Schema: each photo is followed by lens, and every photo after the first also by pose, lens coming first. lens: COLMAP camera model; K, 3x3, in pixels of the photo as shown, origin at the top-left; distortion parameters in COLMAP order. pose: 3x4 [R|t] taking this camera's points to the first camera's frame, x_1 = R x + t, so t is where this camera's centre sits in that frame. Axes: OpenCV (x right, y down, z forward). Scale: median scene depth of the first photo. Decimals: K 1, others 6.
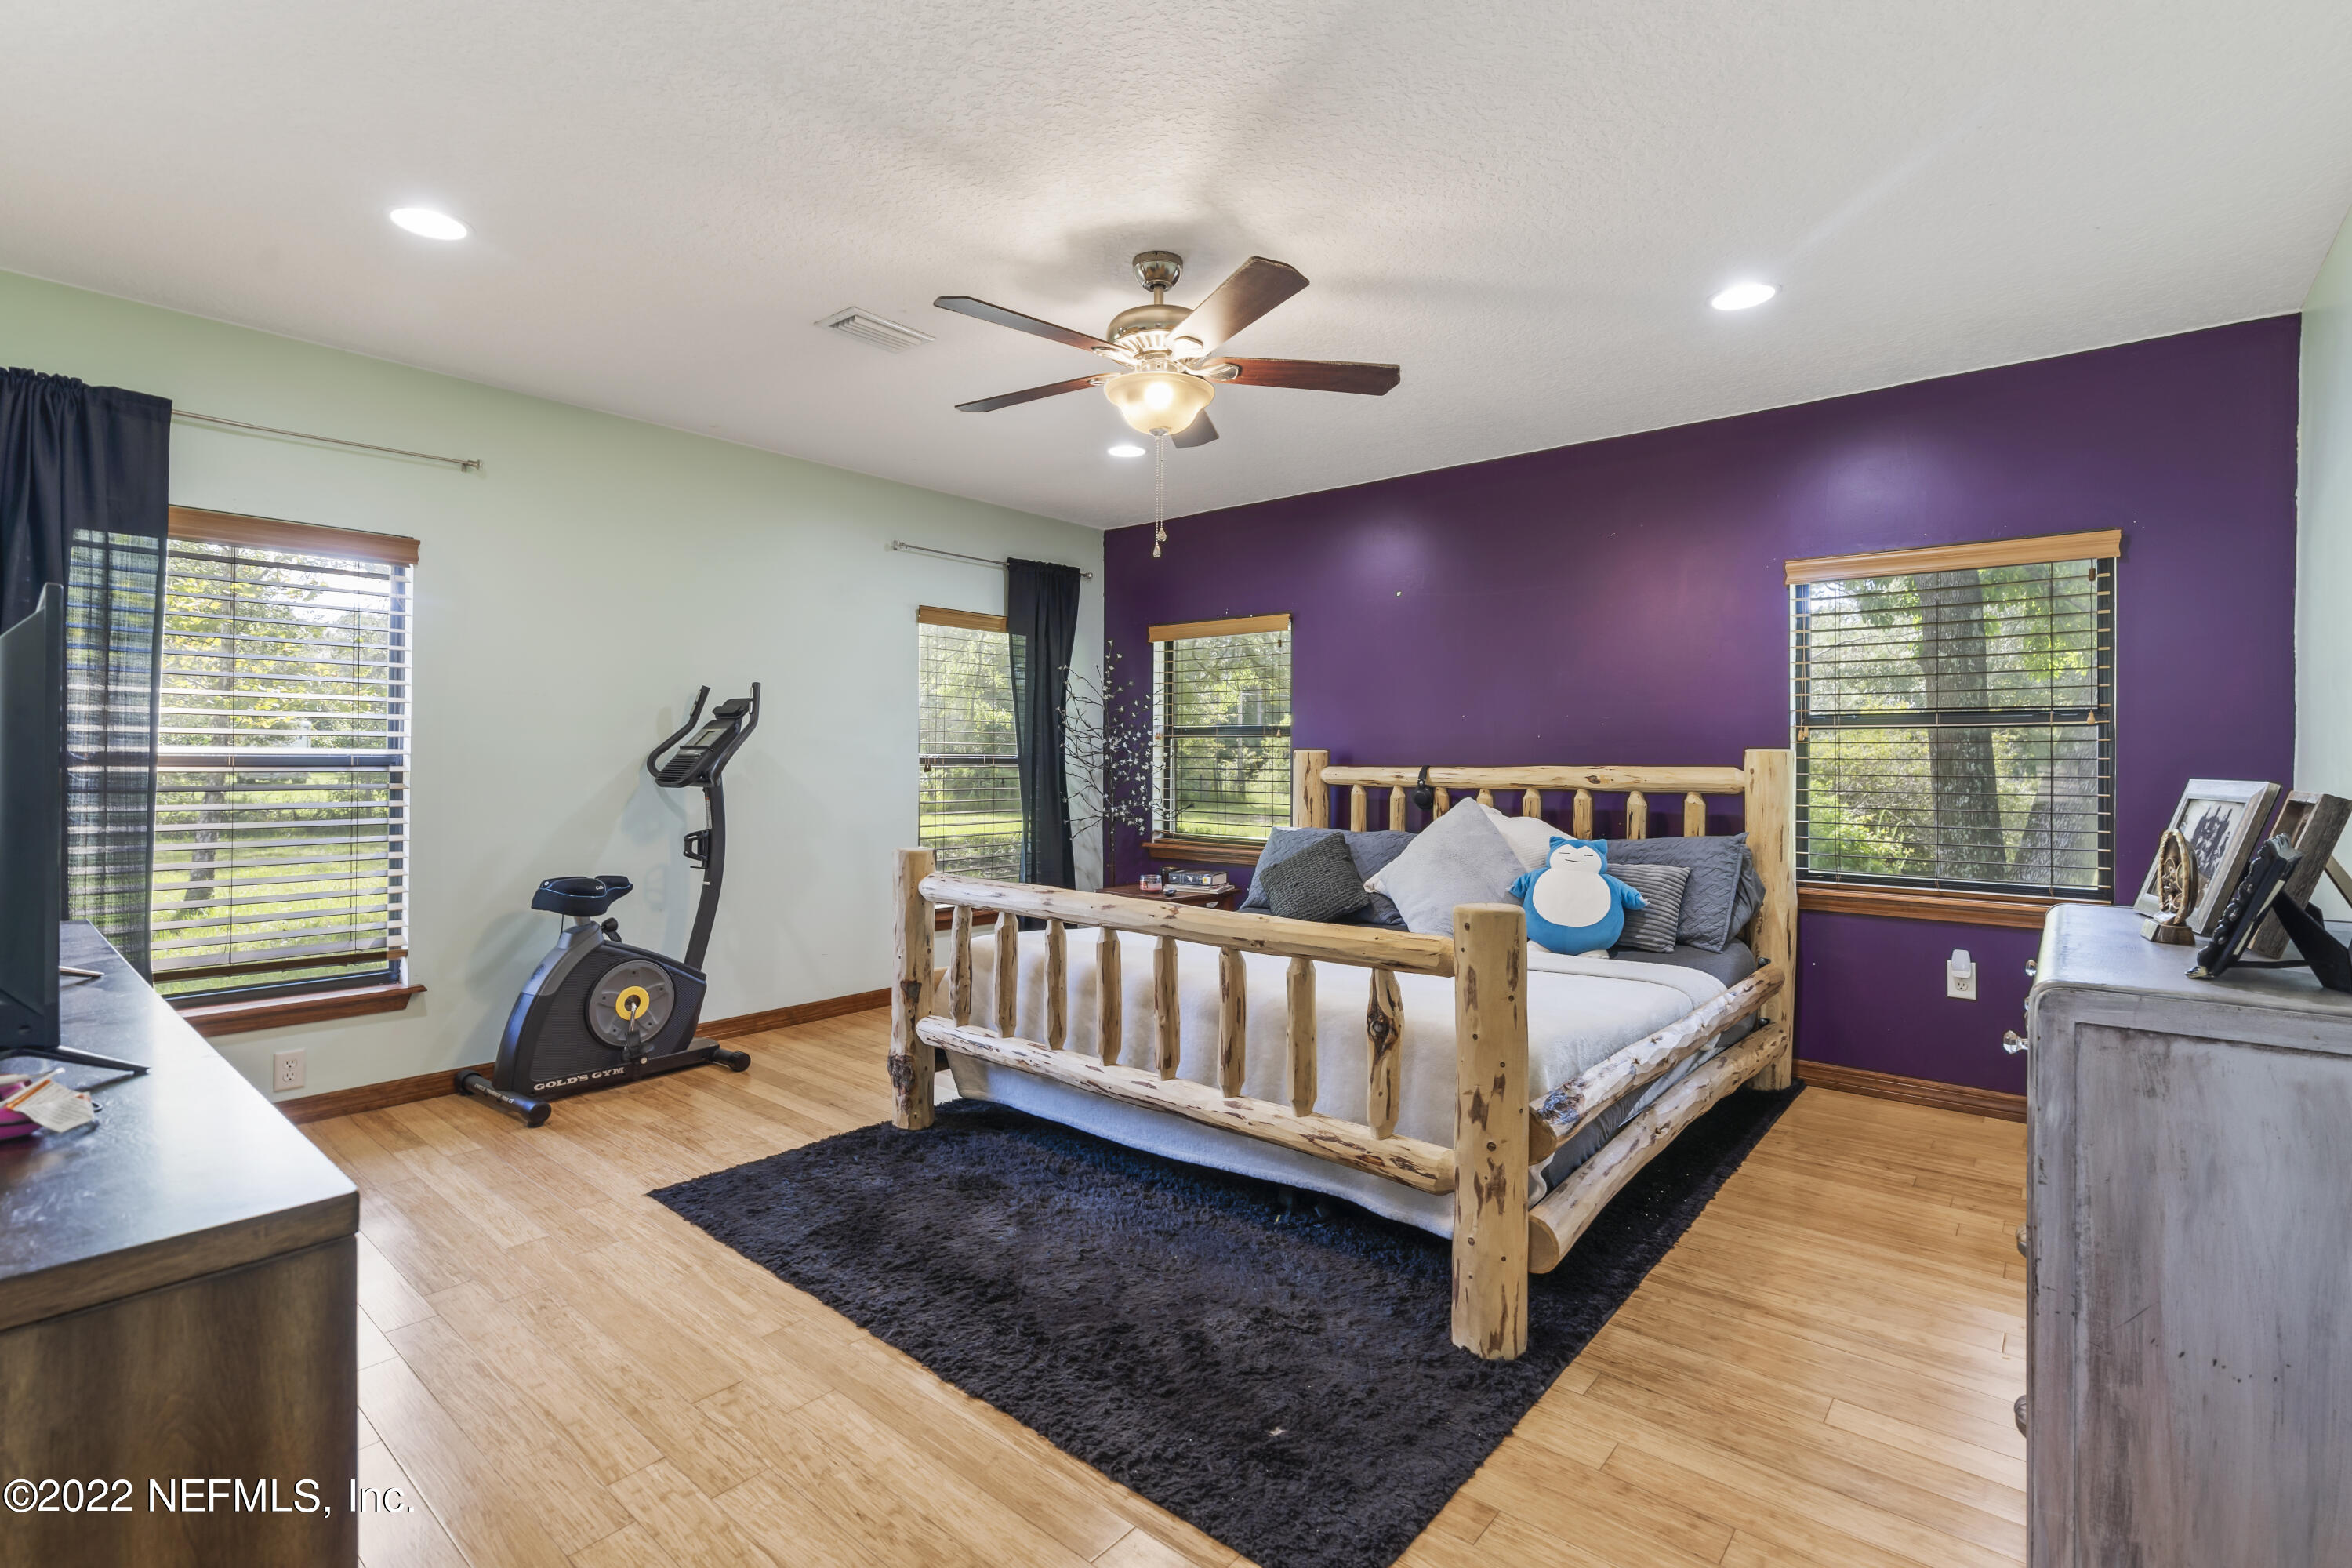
lens RADIAL K [[1074.7, 0, 1176.0], [0, 1074.7, 772.1], [0, 0, 1]] dist [-0.007686, 0.001793]
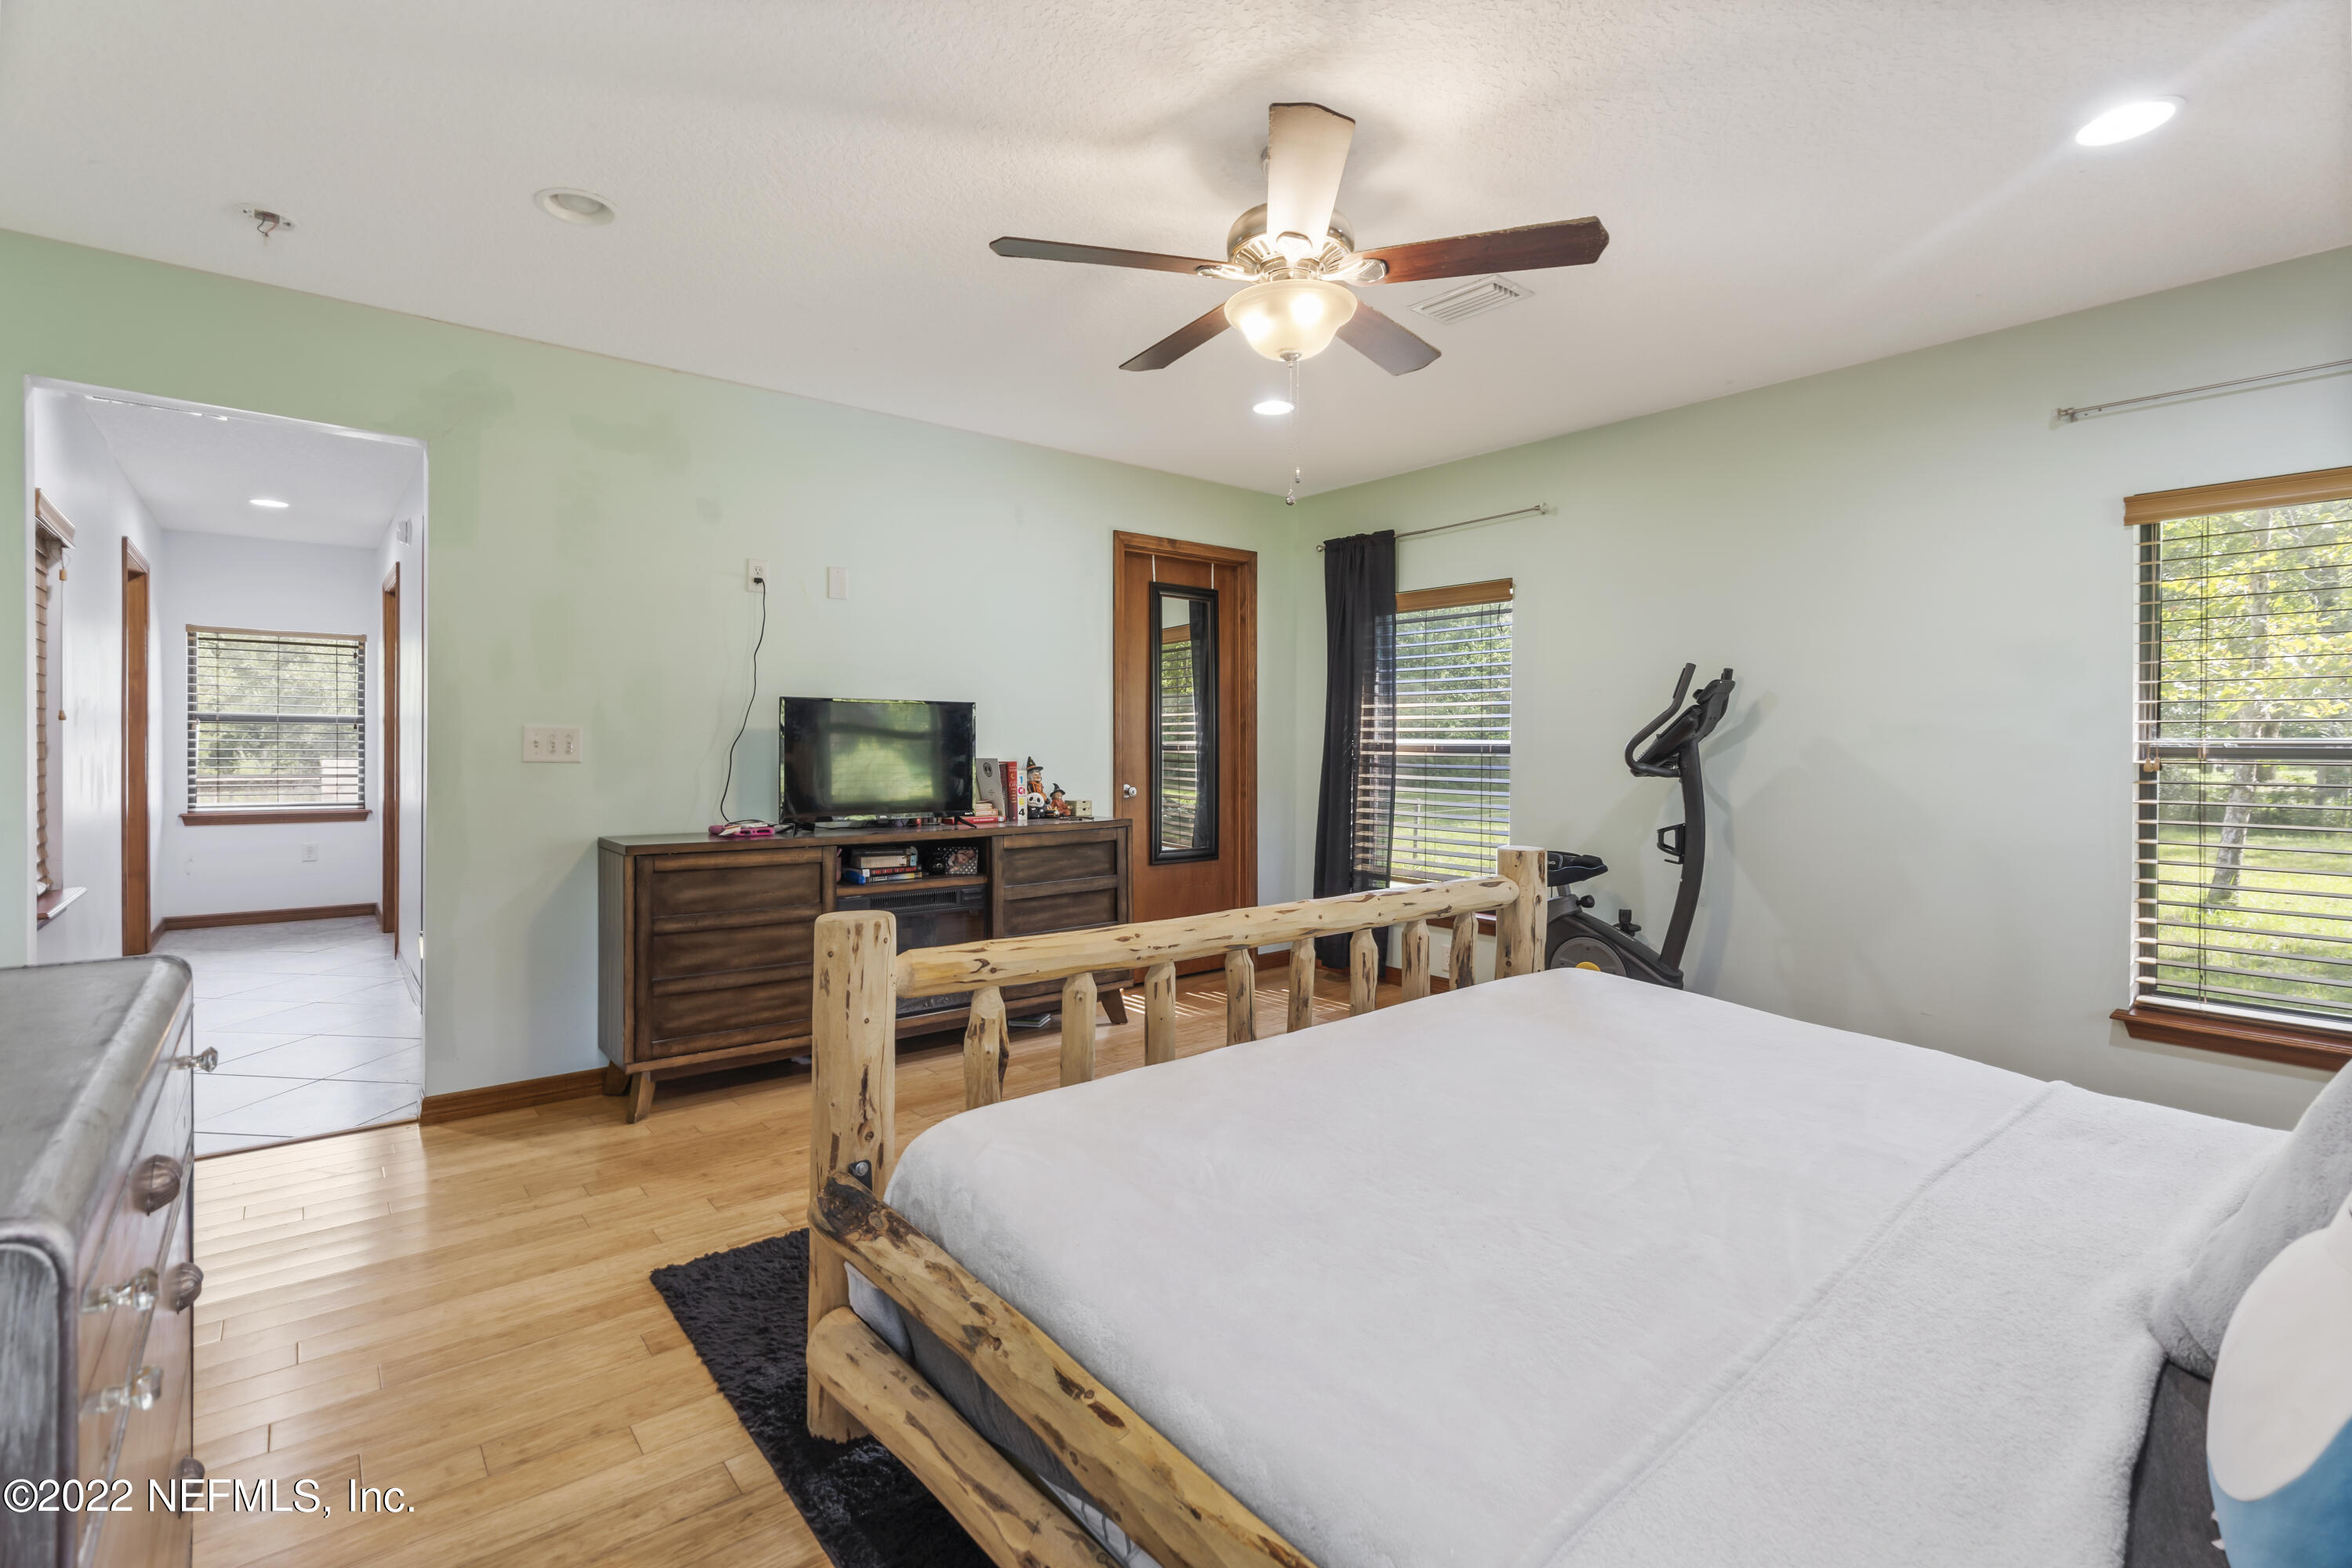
lens RADIAL K [[1074.7, 0, 1176.7], [0, 1074.7, 761.3], [0, 0, 1]] dist [-0.007686, 0.001793]
pose [[-0.185290, 0.012162, -0.982609, 0.747138], [-0.011372, 0.999830, 0.014519, -0.011245], [0.982618, 0.013864, -0.185120, 0.969693]]
